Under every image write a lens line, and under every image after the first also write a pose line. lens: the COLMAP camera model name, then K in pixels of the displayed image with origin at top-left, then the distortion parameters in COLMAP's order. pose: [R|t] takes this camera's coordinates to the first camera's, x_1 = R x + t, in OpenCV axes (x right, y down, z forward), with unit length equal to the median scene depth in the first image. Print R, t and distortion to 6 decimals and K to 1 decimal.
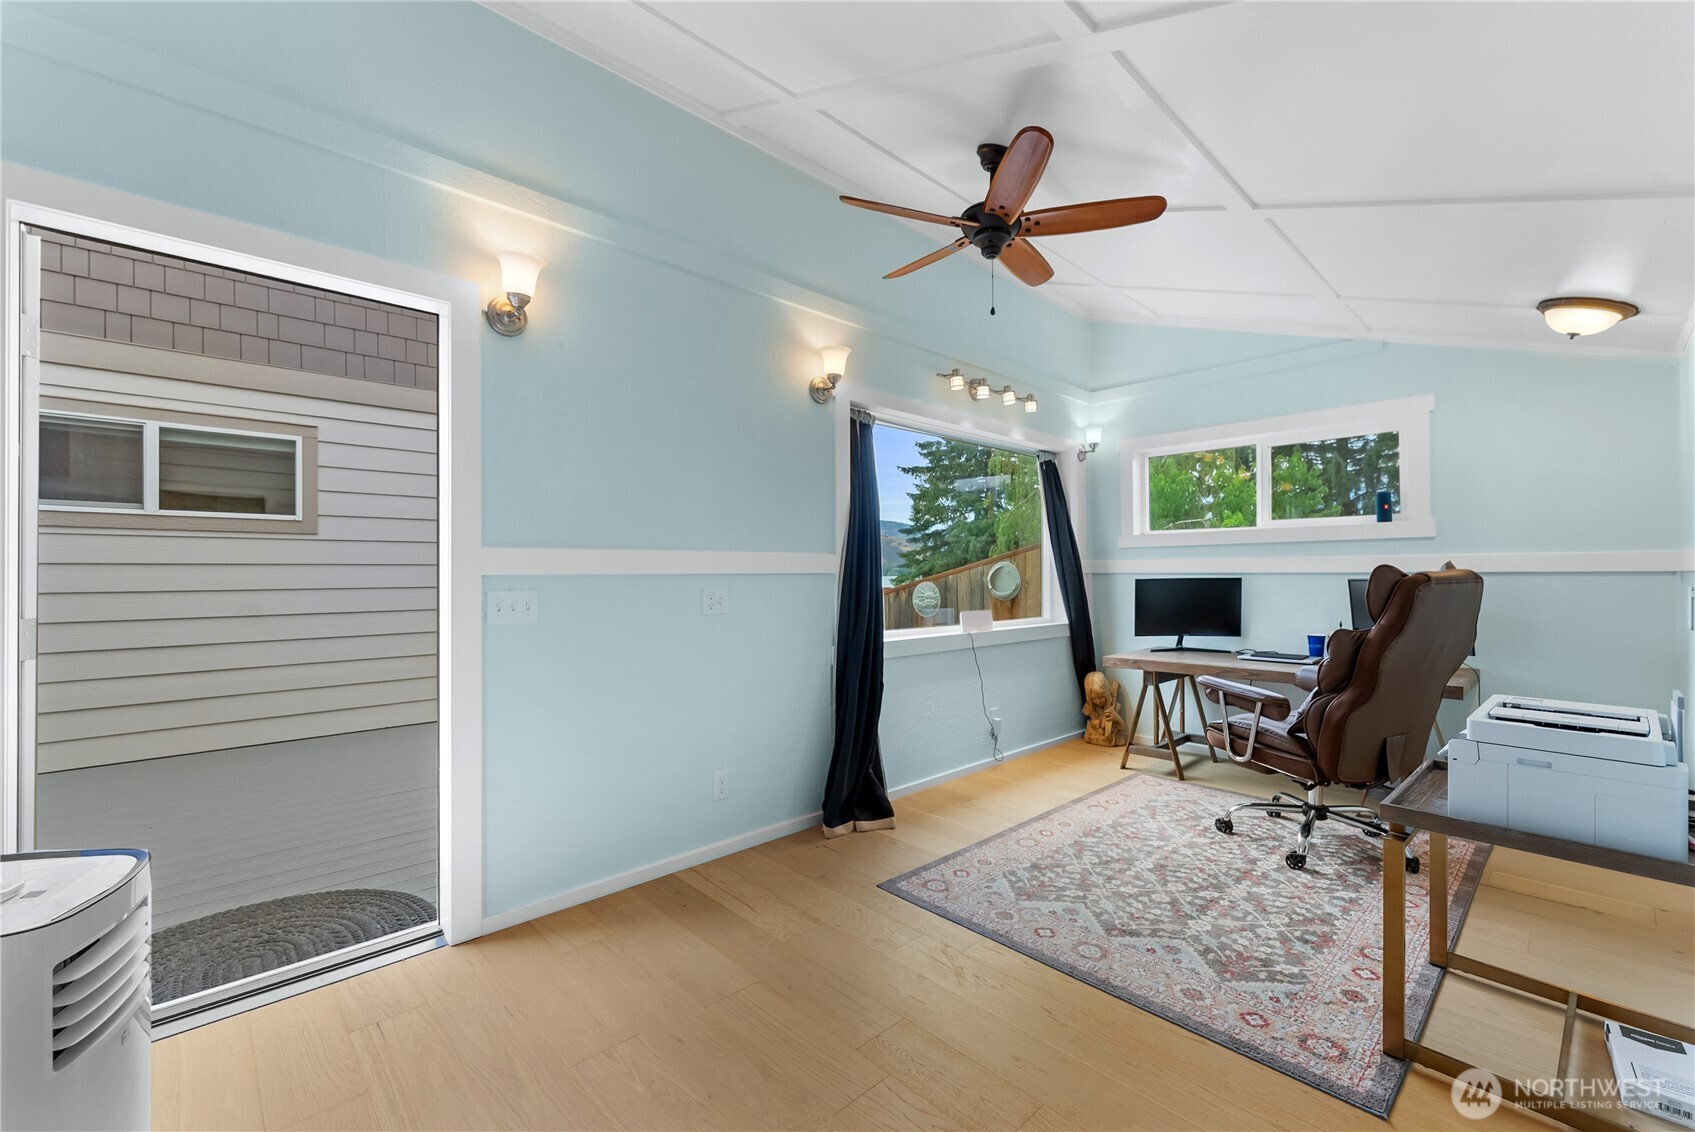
lens RADIAL K [[688.2, 0, 847.2], [0, 688.2, 568.0], [0, 0, 1]] dist [-0.002048, 0.000128]
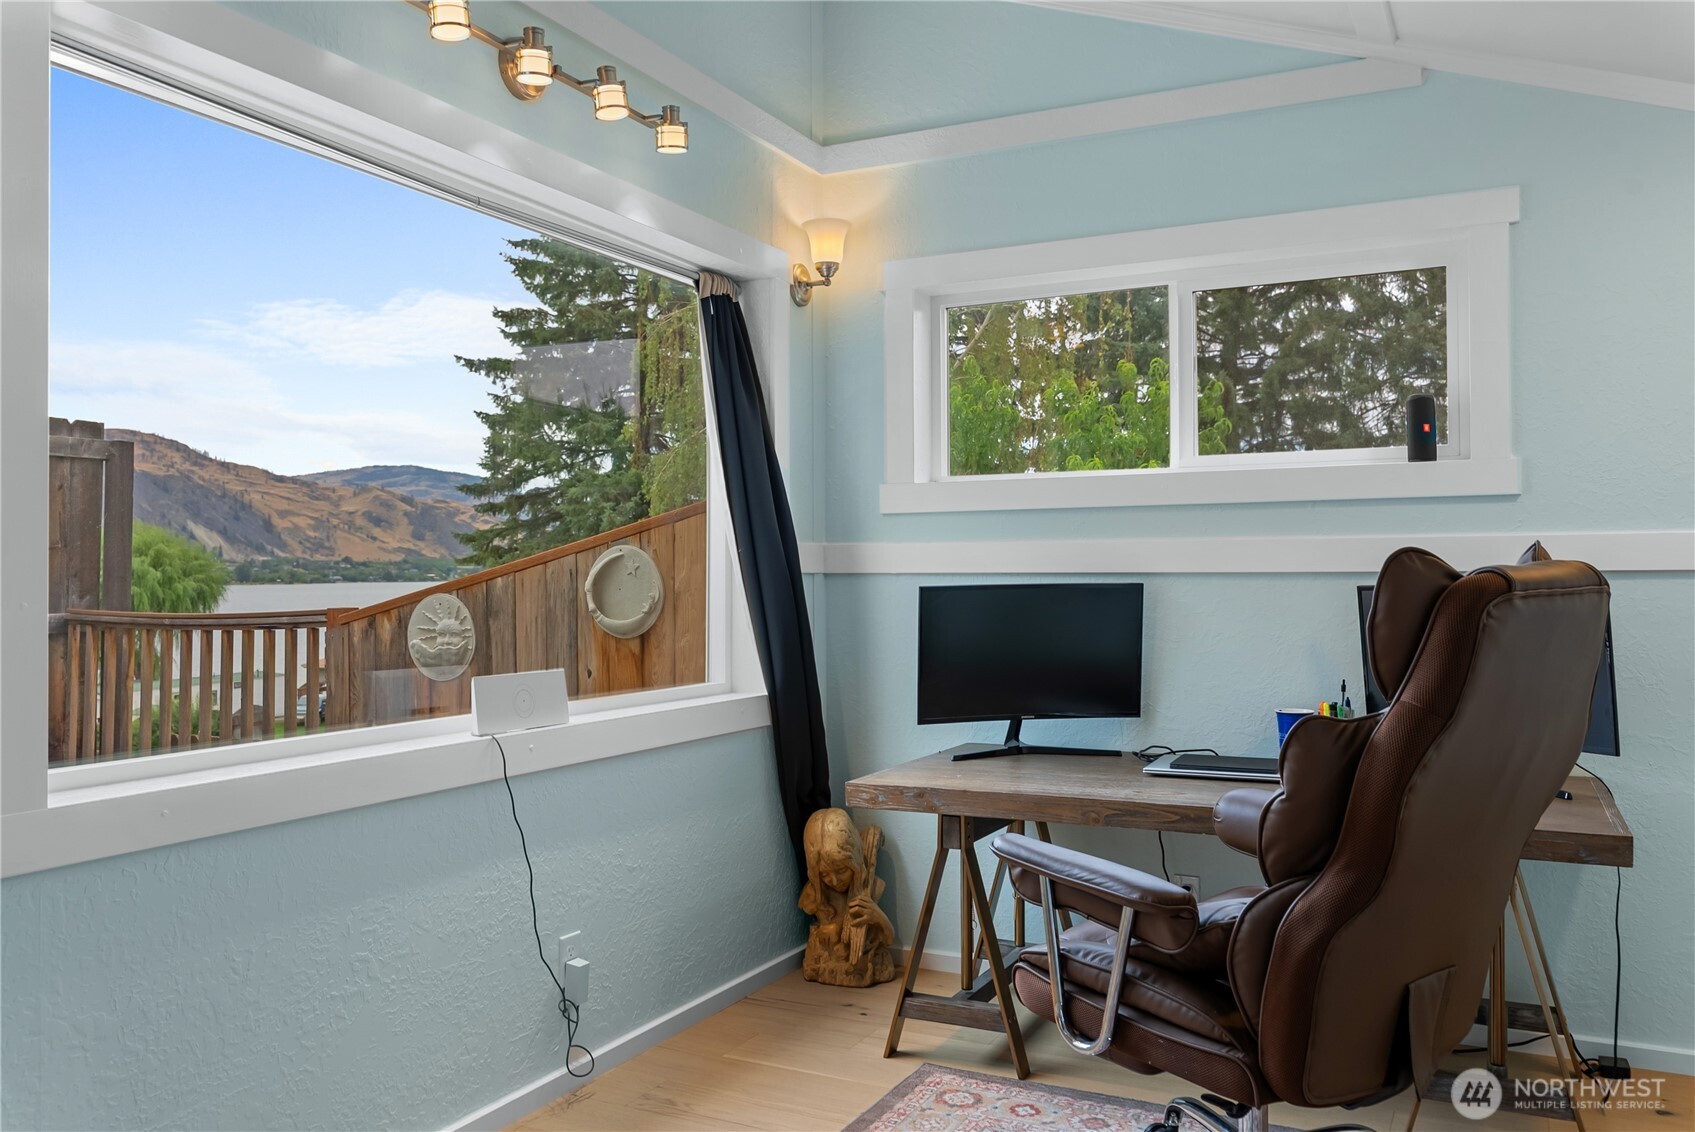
lens RADIAL K [[1316.2, 0, 849.6], [0, 1316.2, 564.0], [0, 0, 1]] dist [-0.005447, -0.000269]
pose [[0.937910, 0.003703, 0.346858, 0.096698], [-0.003092, 0.999993, -0.002314, 0.004288], [-0.346864, 0.001098, 0.937915, 0.251309]]
